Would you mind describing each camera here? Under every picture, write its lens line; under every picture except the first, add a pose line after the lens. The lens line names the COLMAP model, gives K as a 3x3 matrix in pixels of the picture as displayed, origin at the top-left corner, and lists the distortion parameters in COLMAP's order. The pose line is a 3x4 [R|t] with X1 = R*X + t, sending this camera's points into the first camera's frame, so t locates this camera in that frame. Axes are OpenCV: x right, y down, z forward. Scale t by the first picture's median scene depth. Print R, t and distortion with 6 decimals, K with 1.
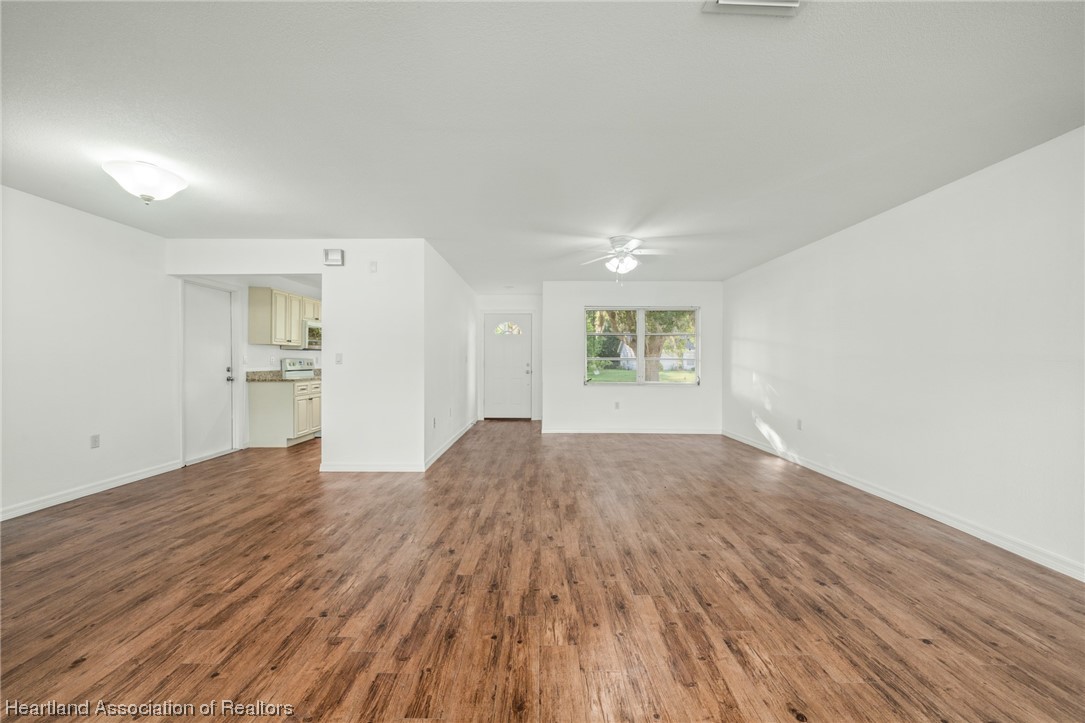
lens RADIAL K [[417.5, 0, 540.2], [0, 417.5, 359.2], [0, 0, 1]] dist [-0.001885, -0.000184]
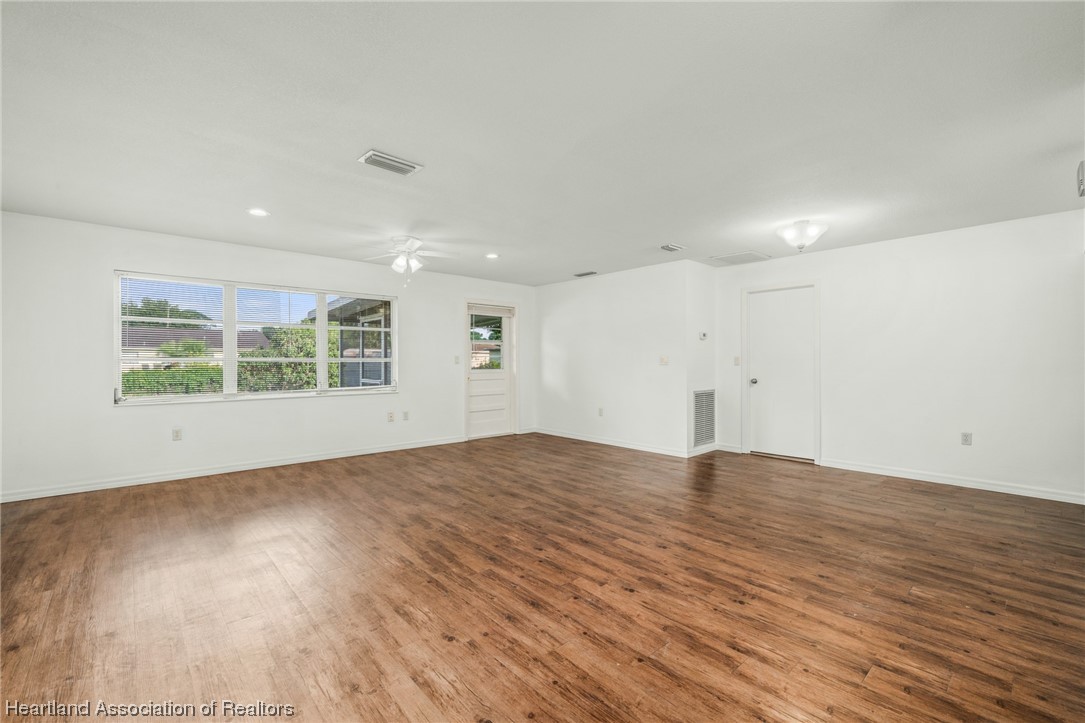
lens RADIAL K [[470.1, 0, 537.3], [0, 470.1, 367.0], [0, 0, 1]] dist [0.001522, -0.000004]
pose [[-0.749952, 0.004779, -0.661474, 0.801503], [0.000563, 0.999978, 0.006587, 0.003579], [0.661492, 0.004568, -0.749939, 1.679028]]
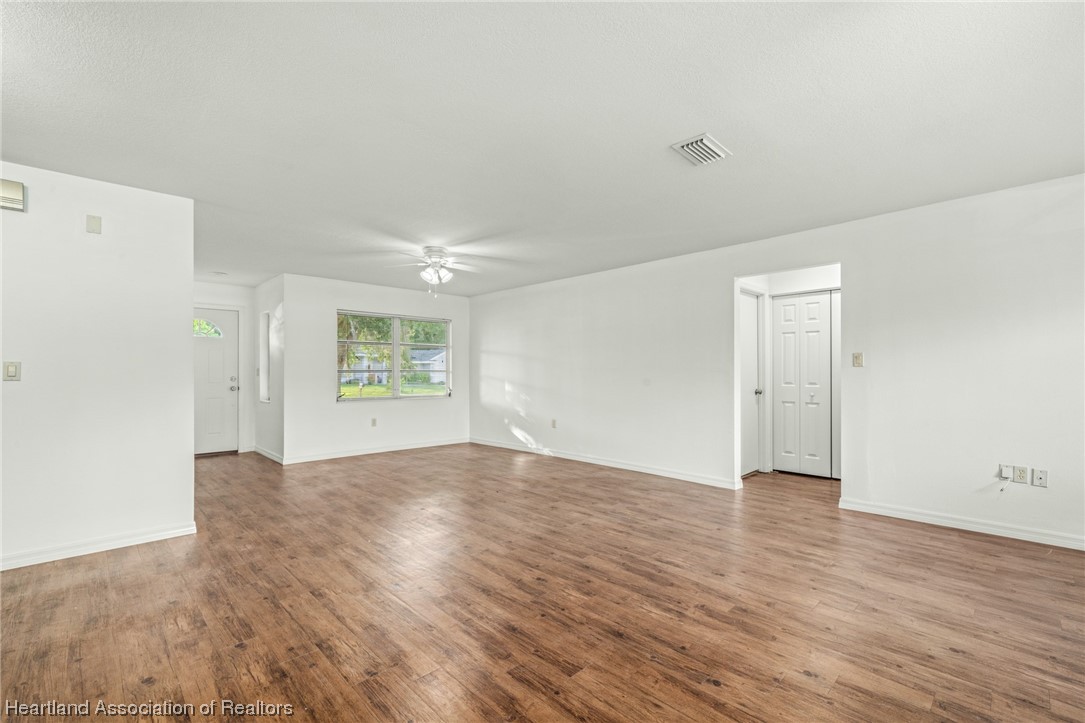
lens RADIAL K [[470.1, 0, 537.3], [0, 470.1, 367.0], [0, 0, 1]] dist [0.001522, -0.000004]
pose [[0.721980, 0.003569, 0.691905, -0.703313], [0.002054, 0.999971, -0.007301, -0.002600], [-0.691911, 0.006692, 0.721952, 0.053508]]
